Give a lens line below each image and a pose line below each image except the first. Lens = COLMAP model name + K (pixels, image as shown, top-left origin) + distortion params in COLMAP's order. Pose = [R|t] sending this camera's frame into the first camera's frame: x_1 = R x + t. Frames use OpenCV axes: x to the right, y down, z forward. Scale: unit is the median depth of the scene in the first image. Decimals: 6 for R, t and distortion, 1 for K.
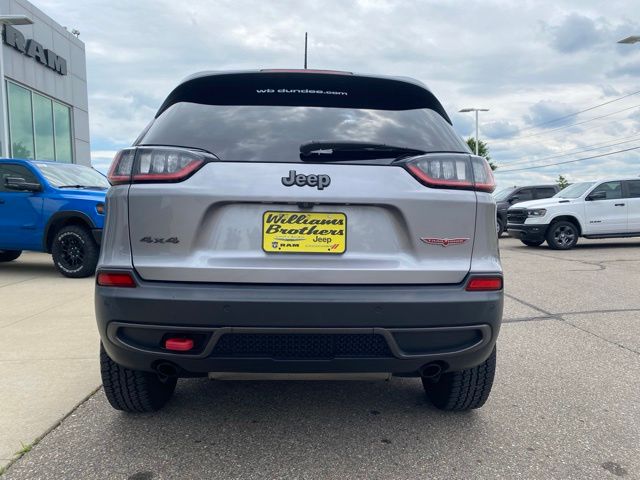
lens RADIAL K [[489.3, 0, 324.1], [0, 489.3, 239.1], [0, 0, 1]] dist [0.011597, -0.002155]
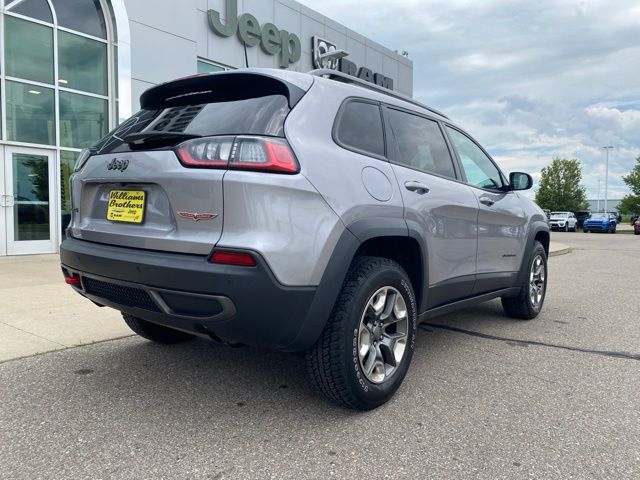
lens RADIAL K [[489.3, 0, 324.1], [0, 489.3, 239.1], [0, 0, 1]] dist [0.011597, -0.002155]
pose [[0.756765, 0.052682, -0.651561, 1.202087], [-0.057984, 0.998228, 0.013365, 0.026146], [0.651111, 0.027666, 0.758478, 0.358584]]
